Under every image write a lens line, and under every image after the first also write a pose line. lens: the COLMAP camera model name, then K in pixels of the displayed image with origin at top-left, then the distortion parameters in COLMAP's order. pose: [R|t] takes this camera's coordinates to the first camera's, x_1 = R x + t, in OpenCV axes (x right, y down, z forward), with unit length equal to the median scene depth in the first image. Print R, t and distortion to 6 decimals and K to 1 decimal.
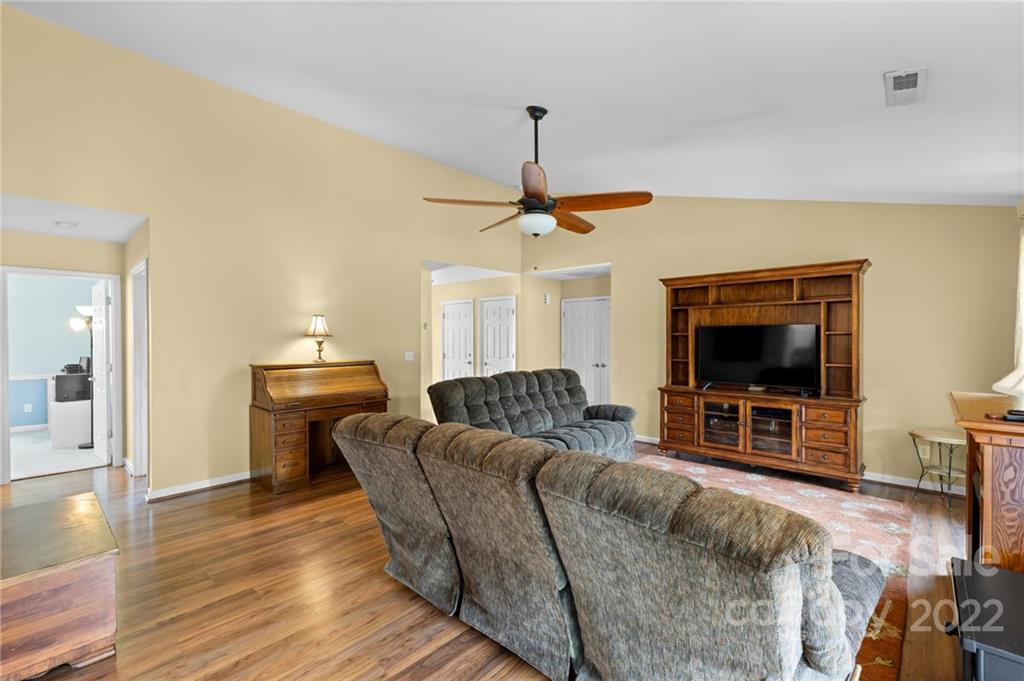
lens RADIAL K [[431.2, 0, 511.9], [0, 431.2, 343.4], [0, 0, 1]] dist [0.005230, 0.001309]
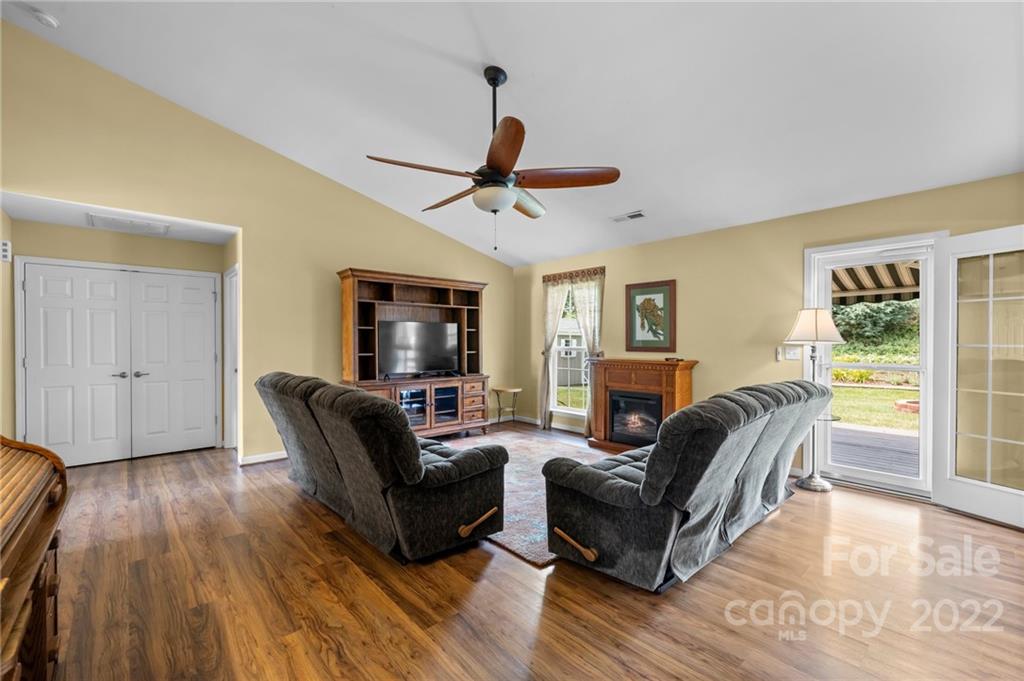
lens RADIAL K [[431.2, 0, 502.3], [0, 431.2, 346.8], [0, 0, 1]] dist [0.005230, 0.001309]
pose [[0.099120, -0.011374, 0.995011, -0.666156], [0.011491, 0.999881, 0.010285, 0.018031], [-0.995009, 0.010414, 0.099239, 0.717862]]
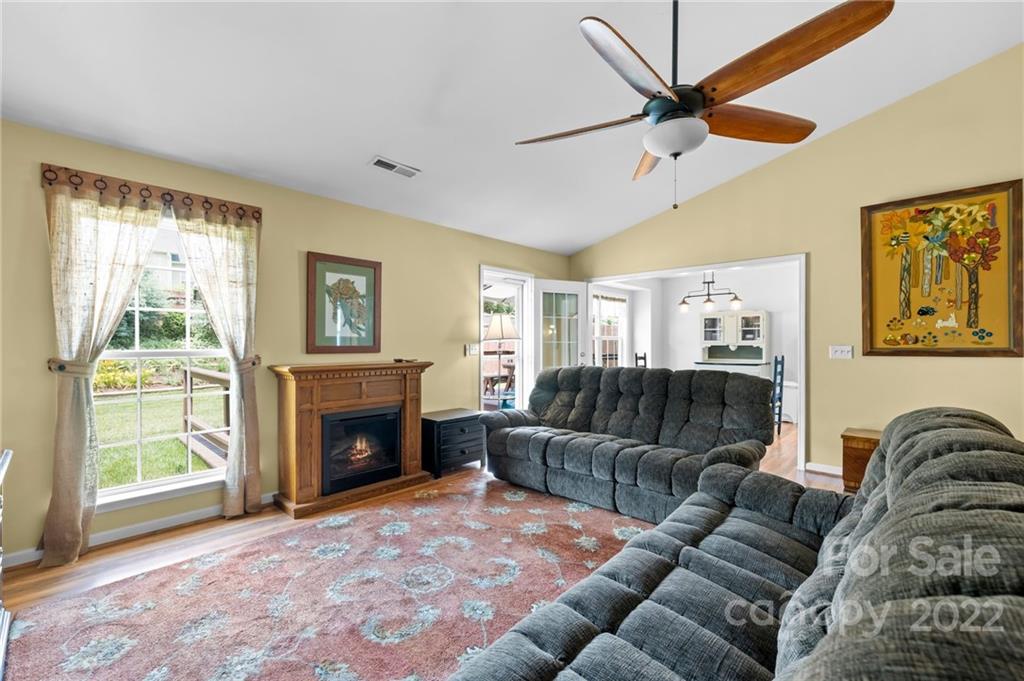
lens RADIAL K [[431.2, 0, 511.6], [0, 431.2, 348.7], [0, 0, 1]] dist [0.005230, 0.001309]
pose [[-0.999940, 0.005045, -0.009673, 0.221813], [0.004783, 0.999627, 0.026903, 0.018181], [0.009806, 0.026855, -0.999591, 1.289280]]
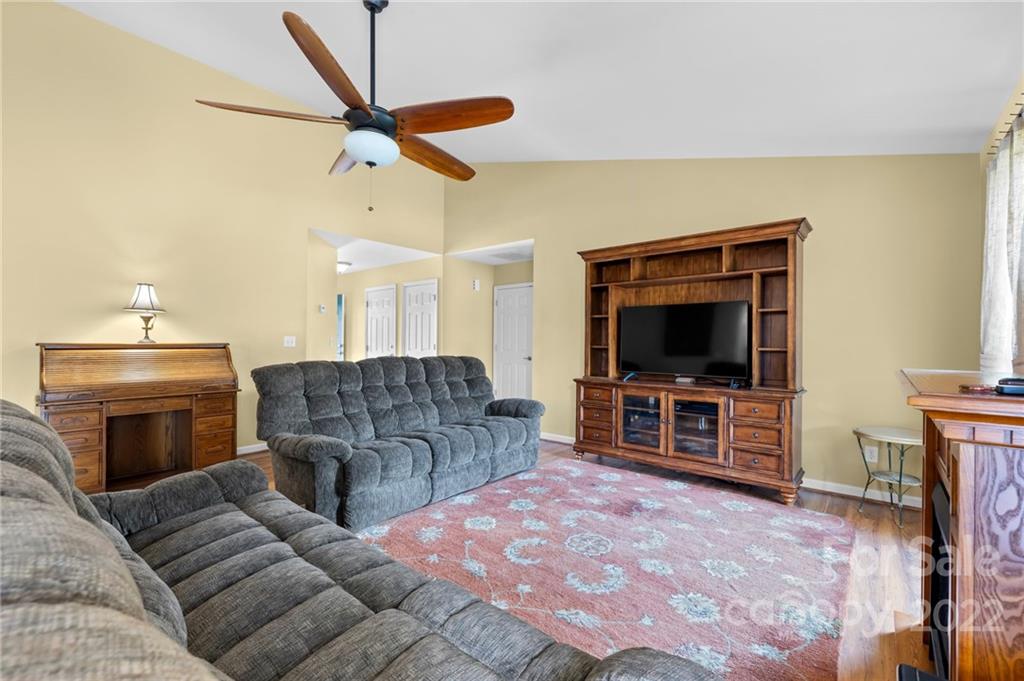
lens RADIAL K [[431.2, 0, 502.8], [0, 431.2, 341.3], [0, 0, 1]] dist [0.005230, 0.001309]
pose [[0.998958, 0.009830, 0.044573, 0.194700], [-0.009420, 0.999911, -0.009399, 0.045700], [-0.044661, 0.008969, 0.998962, 0.190007]]
